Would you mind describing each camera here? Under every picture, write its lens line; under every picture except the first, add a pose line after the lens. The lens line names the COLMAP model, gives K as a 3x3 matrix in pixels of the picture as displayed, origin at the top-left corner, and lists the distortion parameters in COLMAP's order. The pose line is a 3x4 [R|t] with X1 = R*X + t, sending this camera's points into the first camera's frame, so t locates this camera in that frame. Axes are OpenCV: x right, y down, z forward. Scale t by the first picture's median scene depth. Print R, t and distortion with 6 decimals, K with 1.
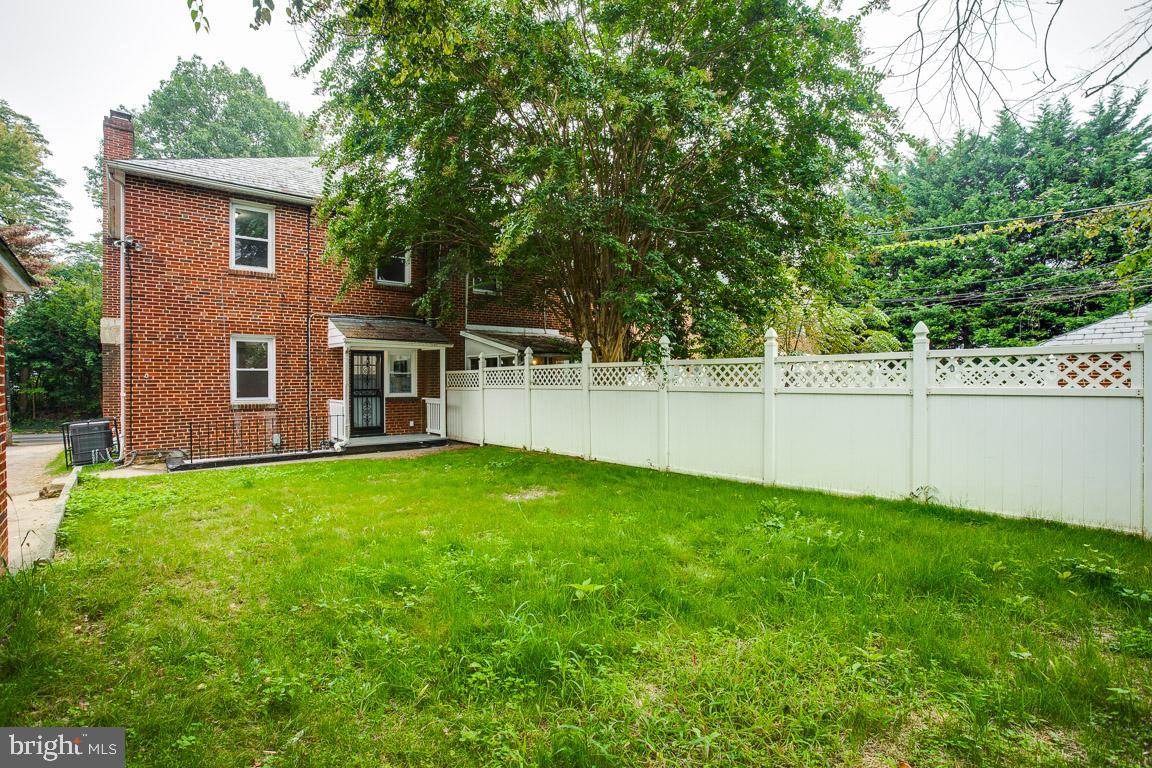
lens RADIAL K [[563.1, 0, 574.3], [0, 563.1, 381.3], [0, 0, 1]] dist [-0.041432, 0.001885]
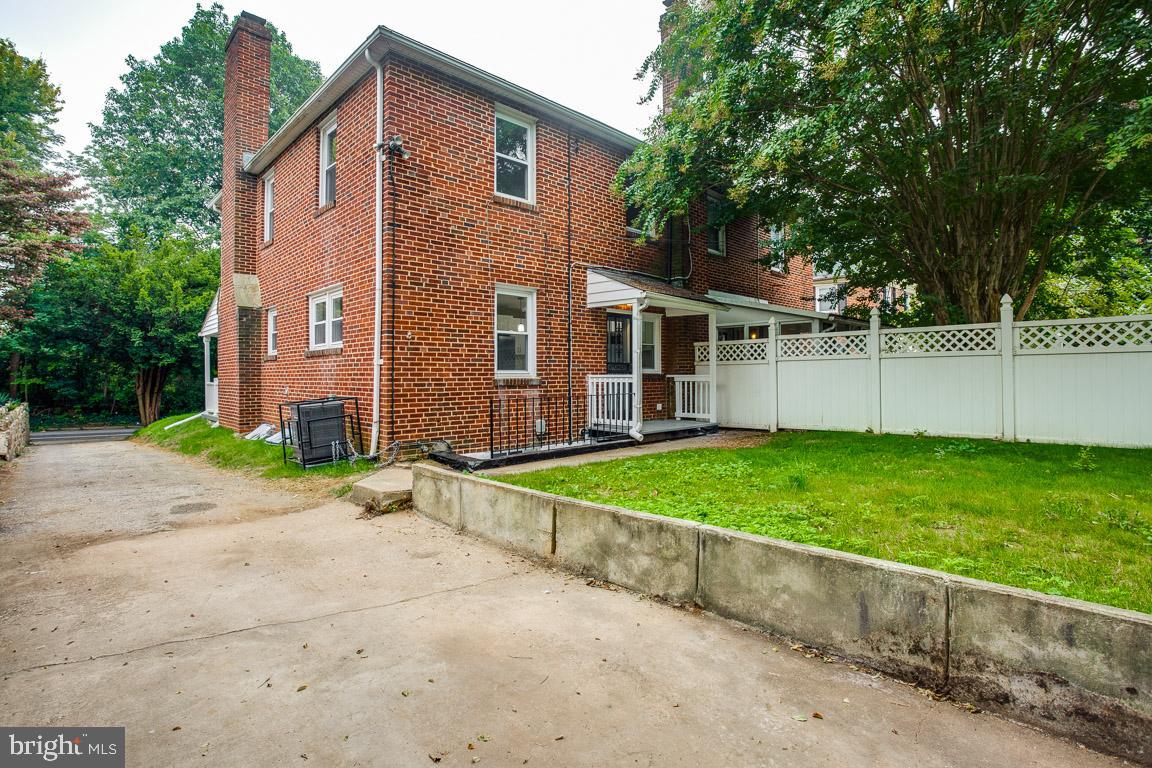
lens RADIAL K [[563.1, 0, 578.0], [0, 563.1, 377.5], [0, 0, 1]] dist [-0.041432, 0.001885]
pose [[0.997443, -0.001601, 0.071448, -0.535782], [0.001664, 0.999998, -0.000821, 0.039036], [-0.071446, 0.000937, 0.997444, 0.234016]]
